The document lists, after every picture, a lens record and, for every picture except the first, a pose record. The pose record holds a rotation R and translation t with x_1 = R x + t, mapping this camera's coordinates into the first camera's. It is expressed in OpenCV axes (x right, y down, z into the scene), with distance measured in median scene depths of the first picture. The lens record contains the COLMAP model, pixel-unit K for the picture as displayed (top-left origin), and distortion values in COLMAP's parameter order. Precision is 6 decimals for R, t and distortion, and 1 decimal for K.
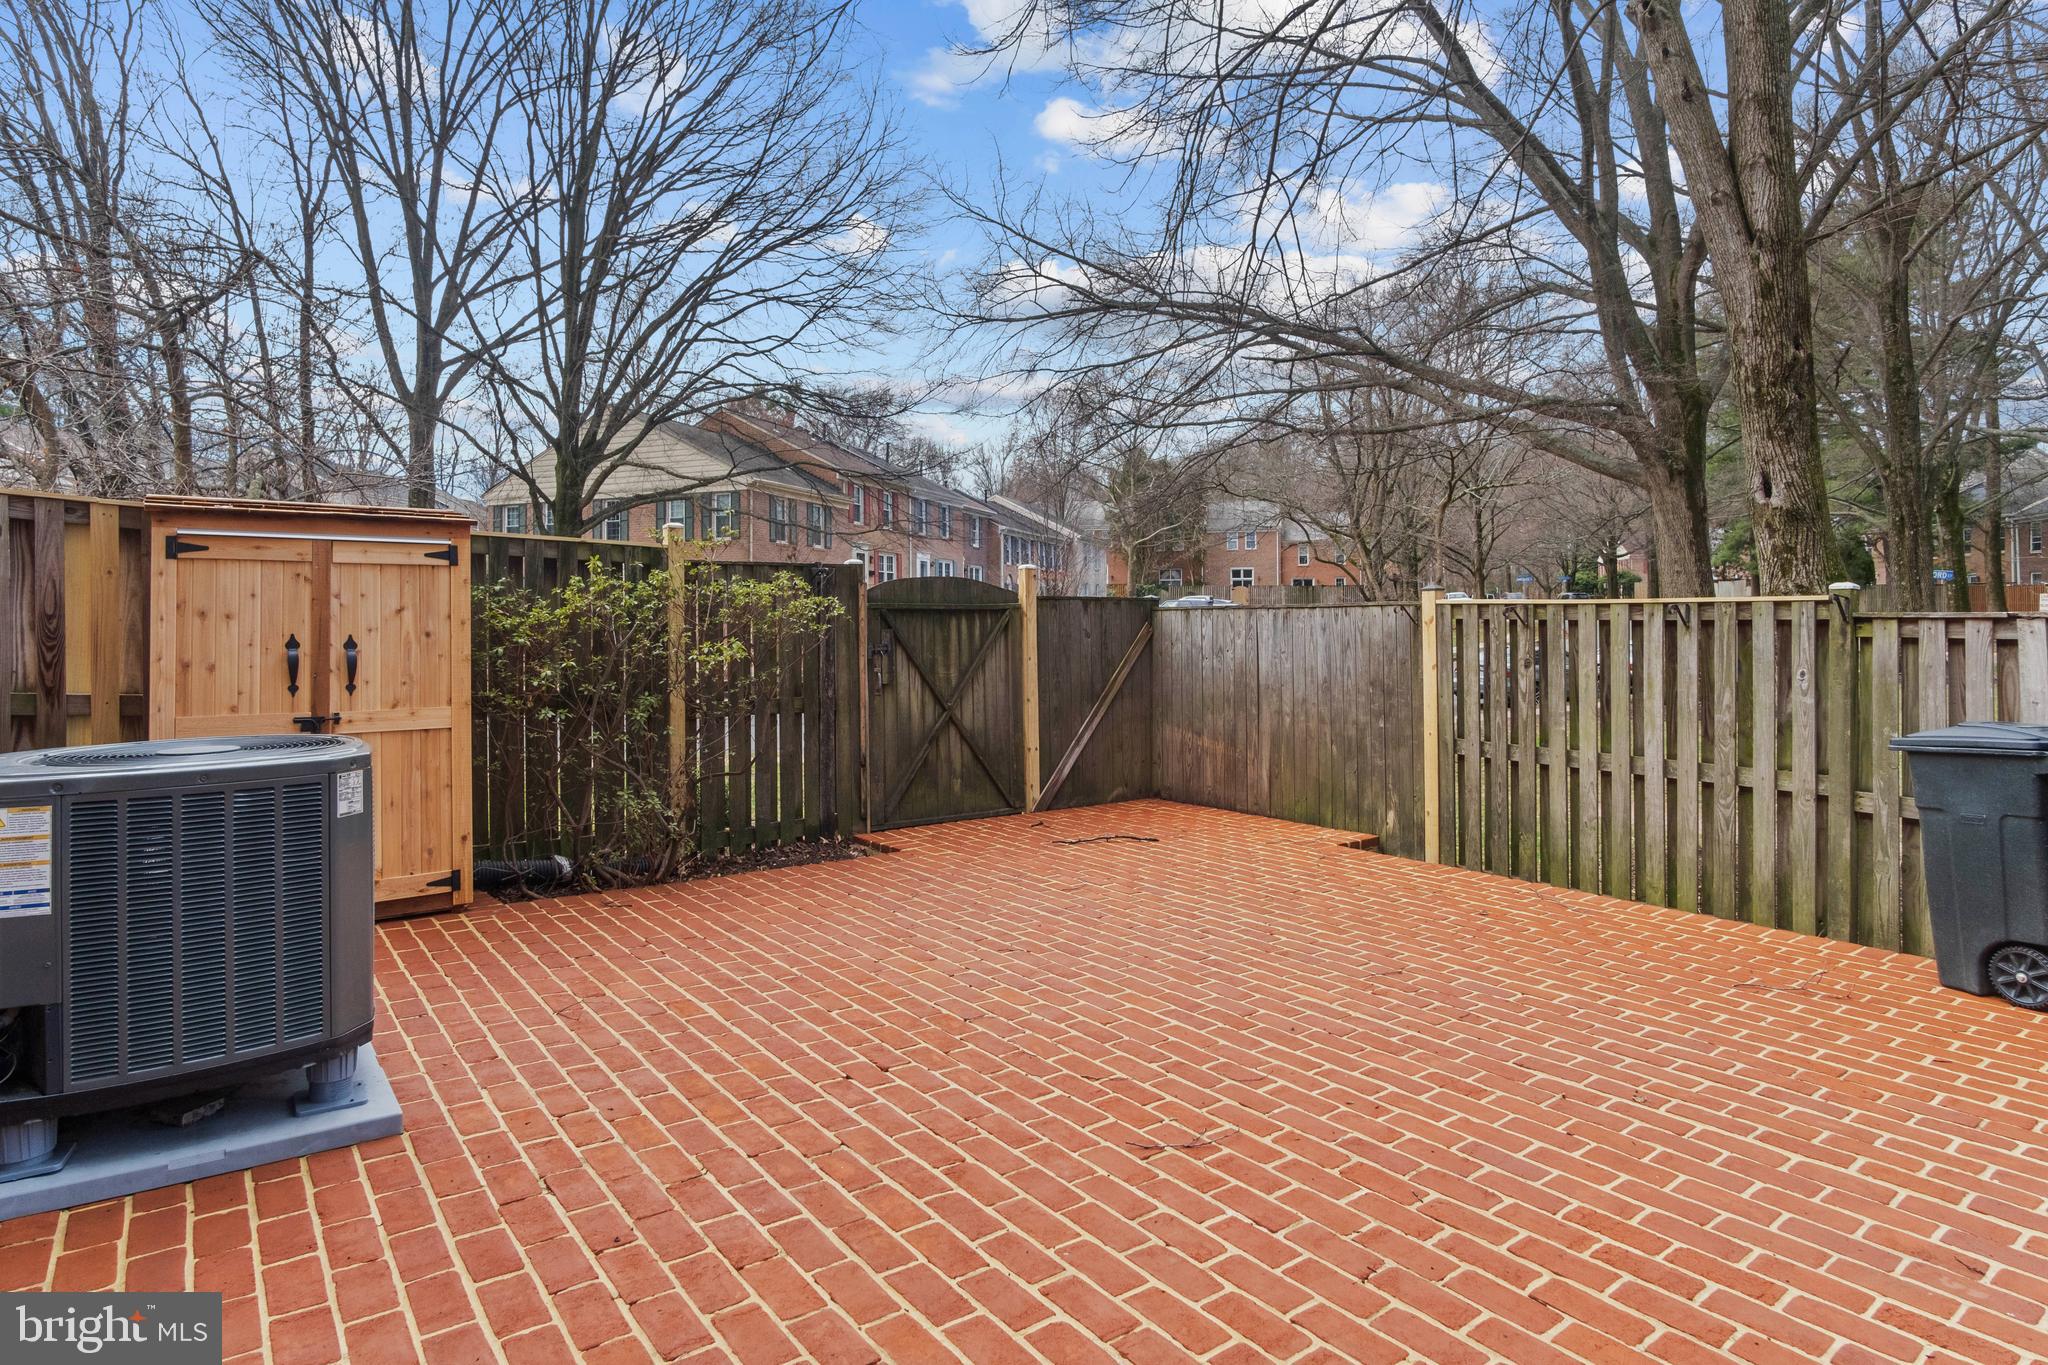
lens RADIAL K [[1107.5, 0, 1051.5], [0, 1107.5, 603.5], [0, 0, 1]] dist [-0.015746, 0.005219]
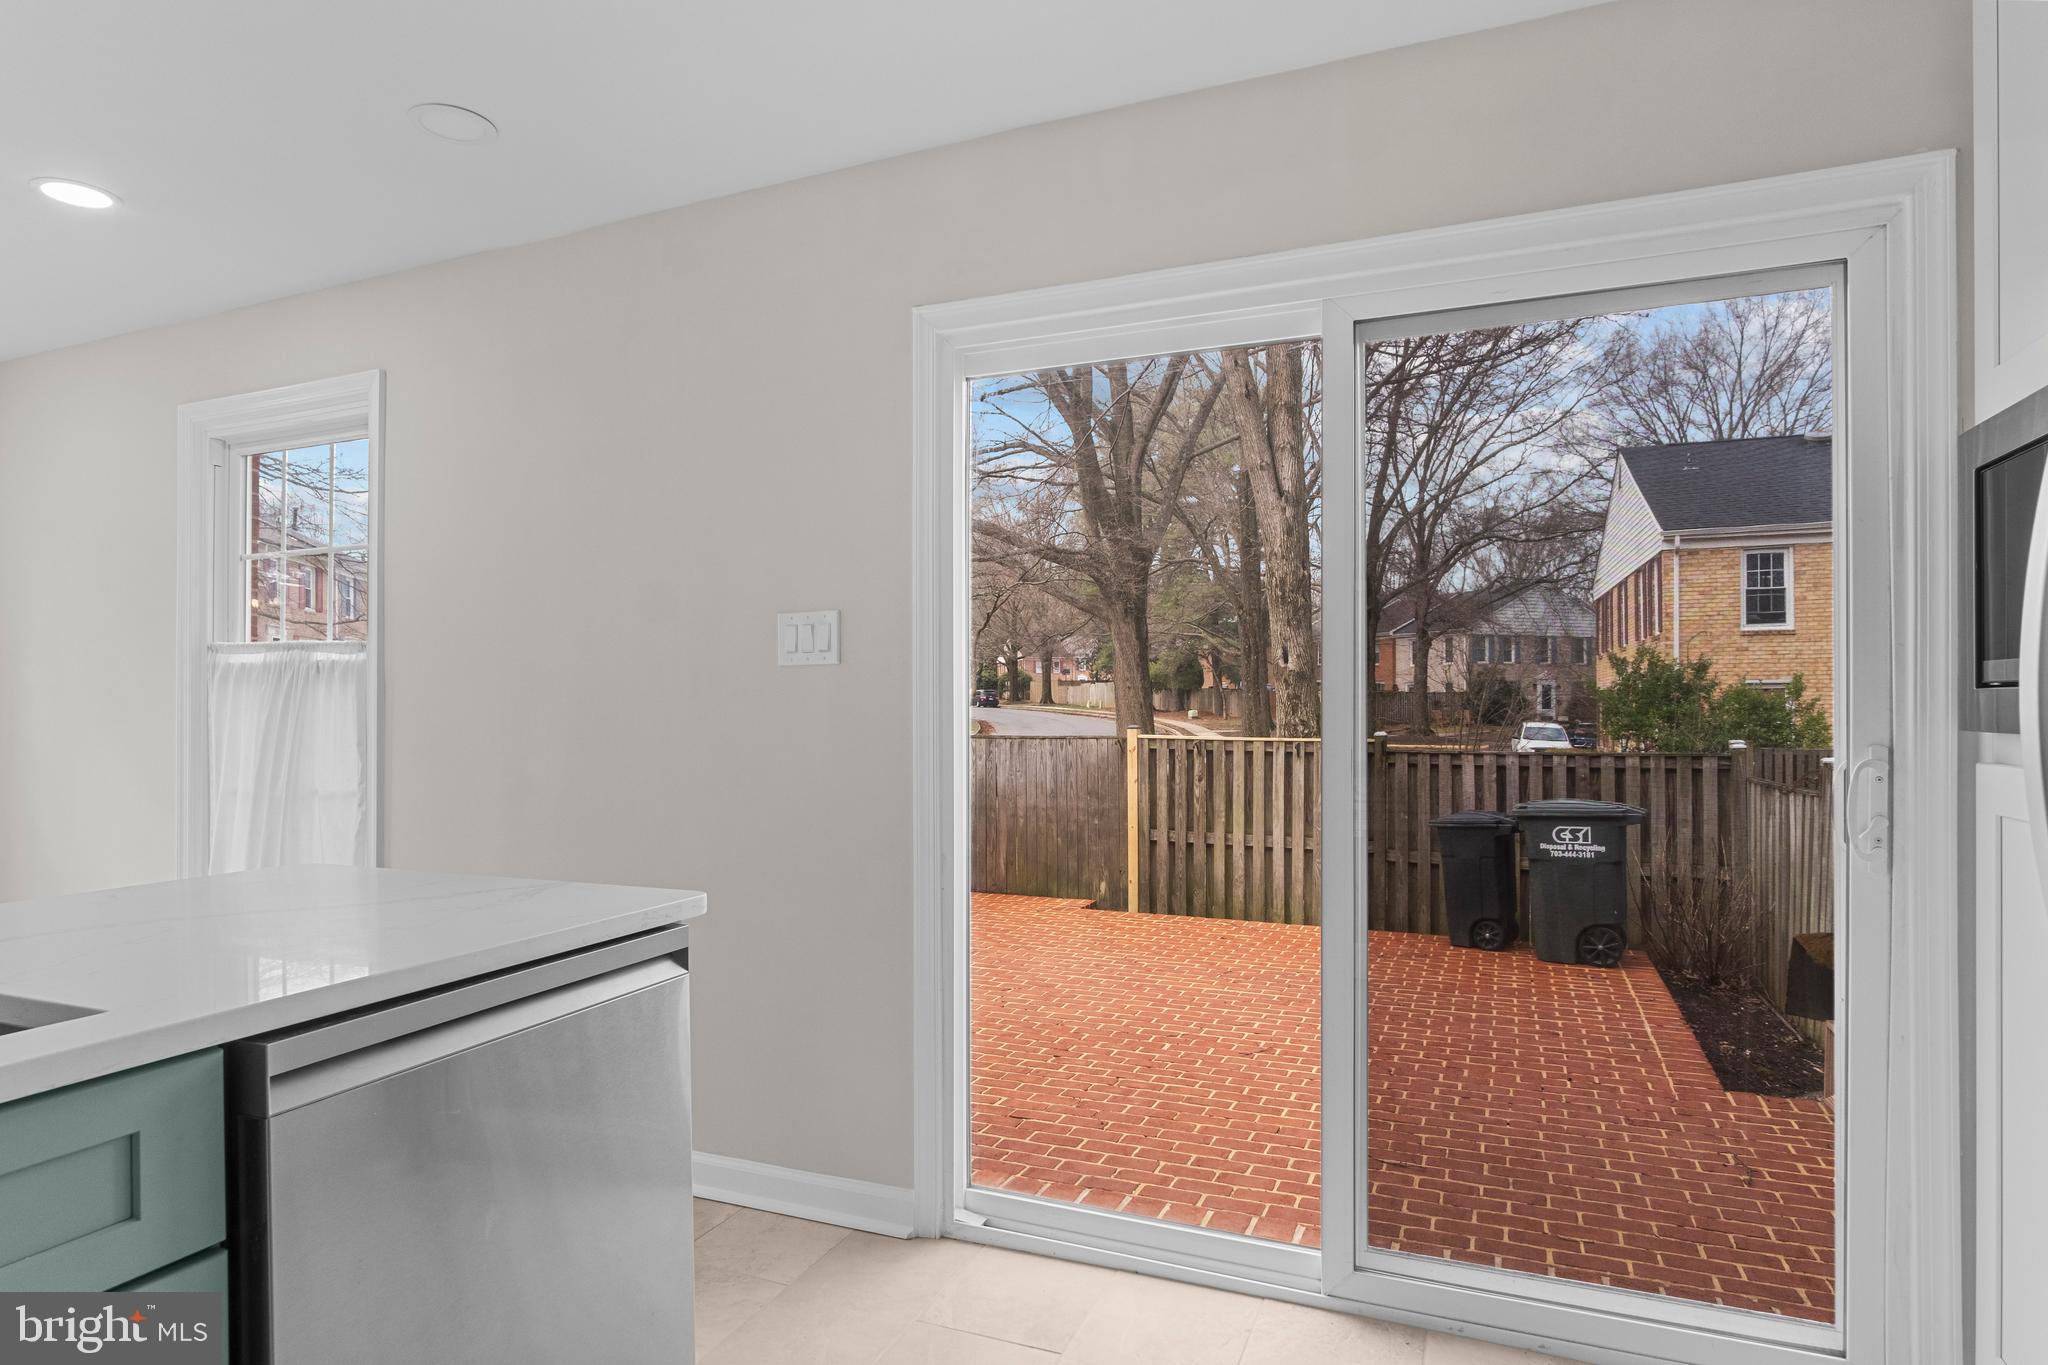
lens RADIAL K [[1107.5, 0, 1037.9], [0, 1107.5, 696.2], [0, 0, 1]] dist [-0.015746, 0.005219]
pose [[0.864100, 0.009797, 0.503226, -0.498878], [-0.013353, 0.999905, 0.003461, -0.057604], [-0.503144, -0.009710, 0.864148, -0.197910]]
